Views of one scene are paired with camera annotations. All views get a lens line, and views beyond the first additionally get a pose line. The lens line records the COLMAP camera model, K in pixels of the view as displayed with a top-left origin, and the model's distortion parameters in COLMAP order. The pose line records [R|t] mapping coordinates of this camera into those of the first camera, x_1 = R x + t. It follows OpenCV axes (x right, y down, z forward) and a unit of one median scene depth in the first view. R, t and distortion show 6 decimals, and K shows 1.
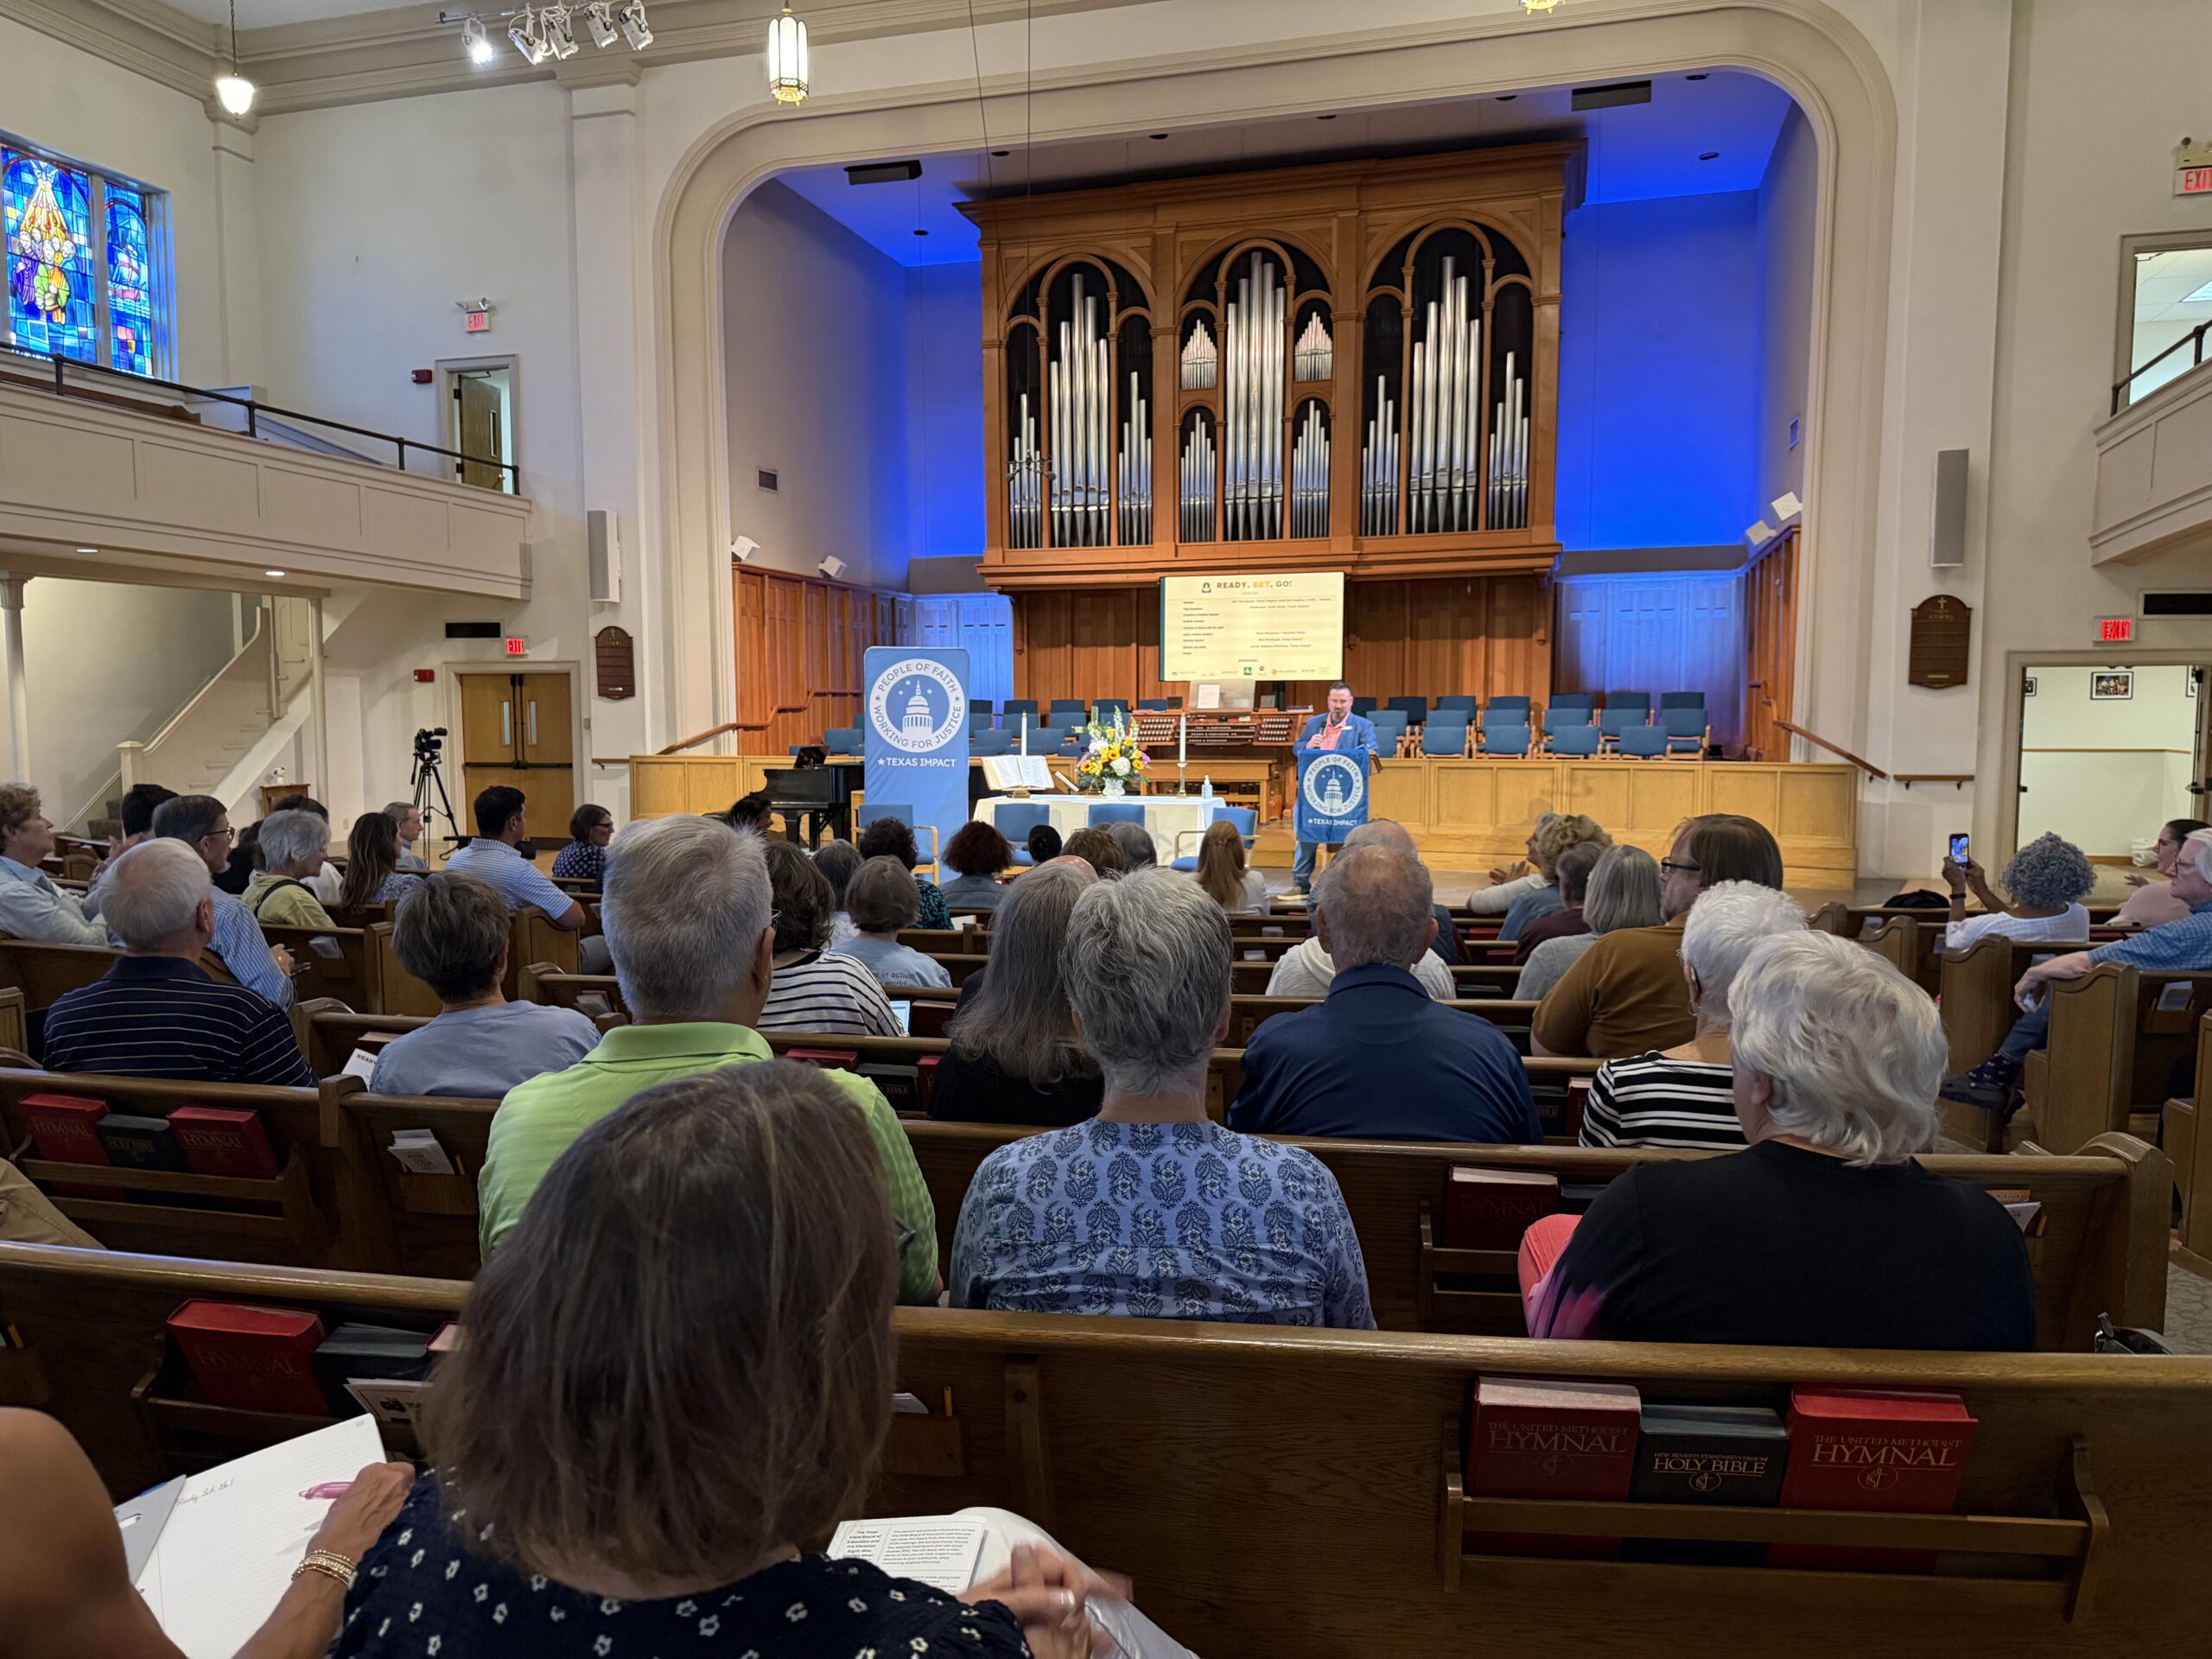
lens RADIAL K [[1573.3, 0, 1106.0], [0, 1573.3, 829.5], [0, 0, 1]] dist [0.101008, -0.106300]
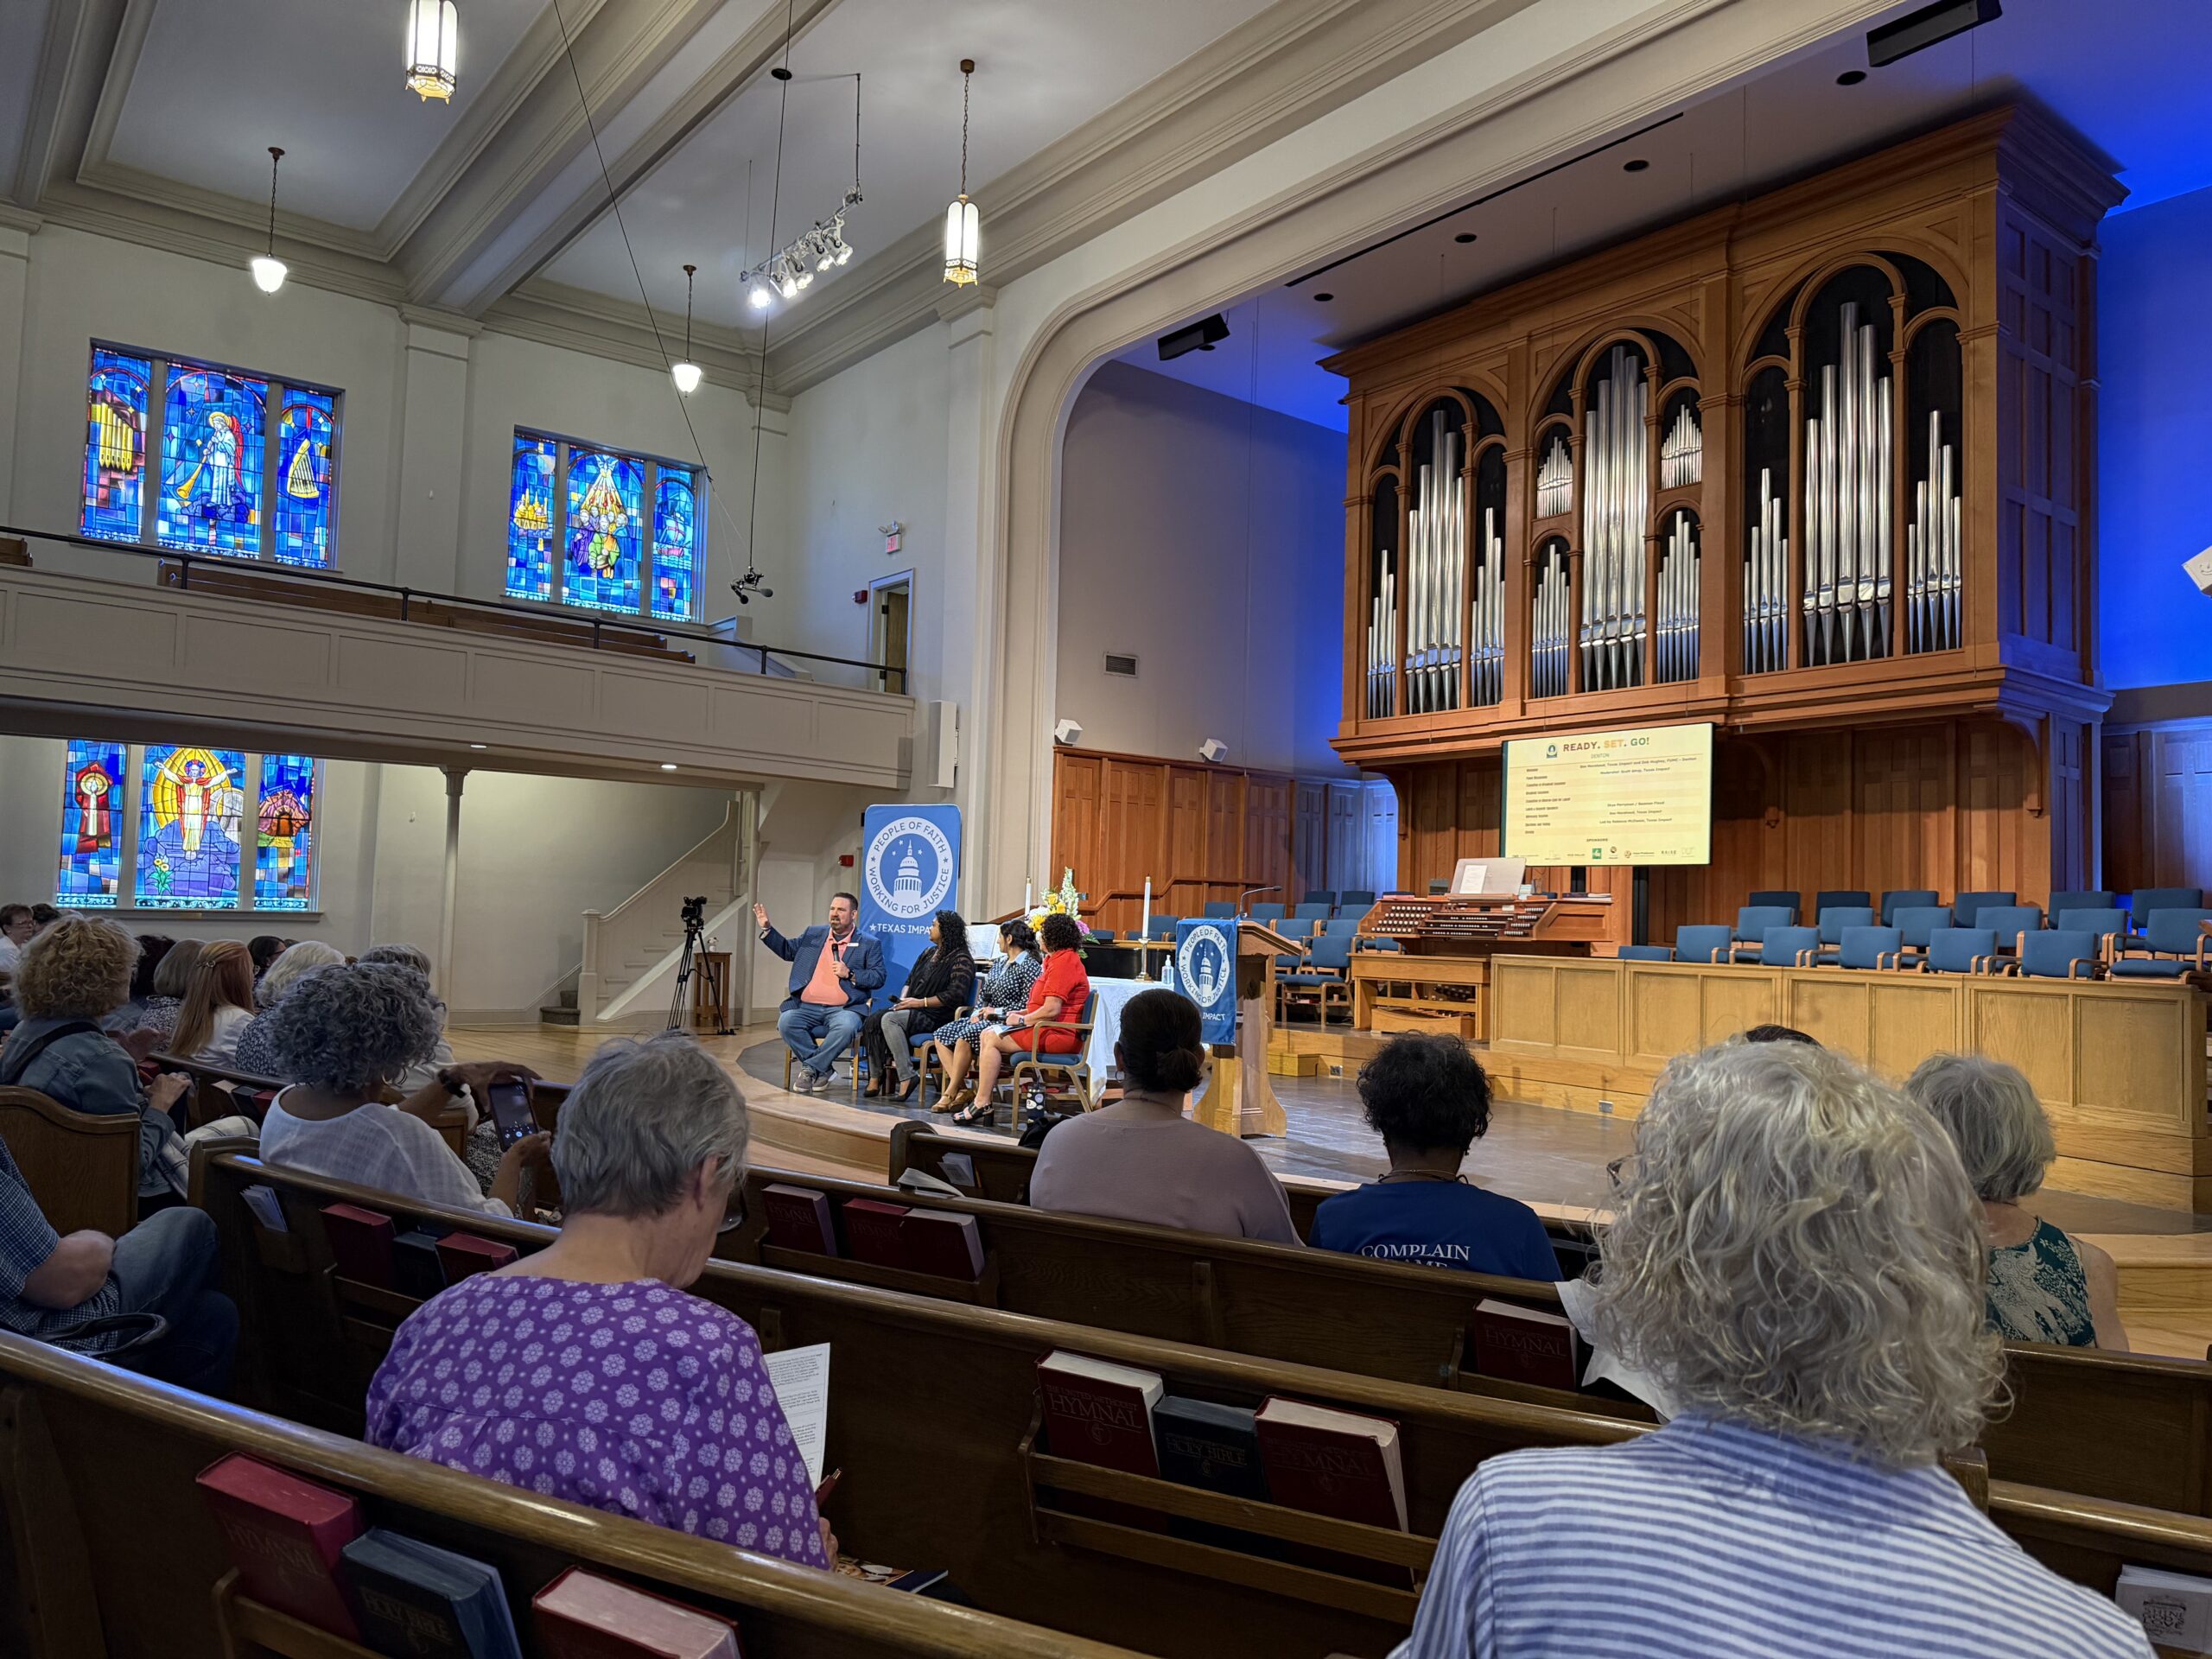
lens RADIAL K [[1573.3, 0, 1106.0], [0, 1573.3, 829.5], [0, 0, 1]] dist [0.101008, -0.106300]
pose [[0.821807, -0.009081, -0.569693, 0.347046], [-0.073379, 0.989859, -0.121631, 0.001795], [0.565020, 0.141761, 0.812807, 0.222175]]
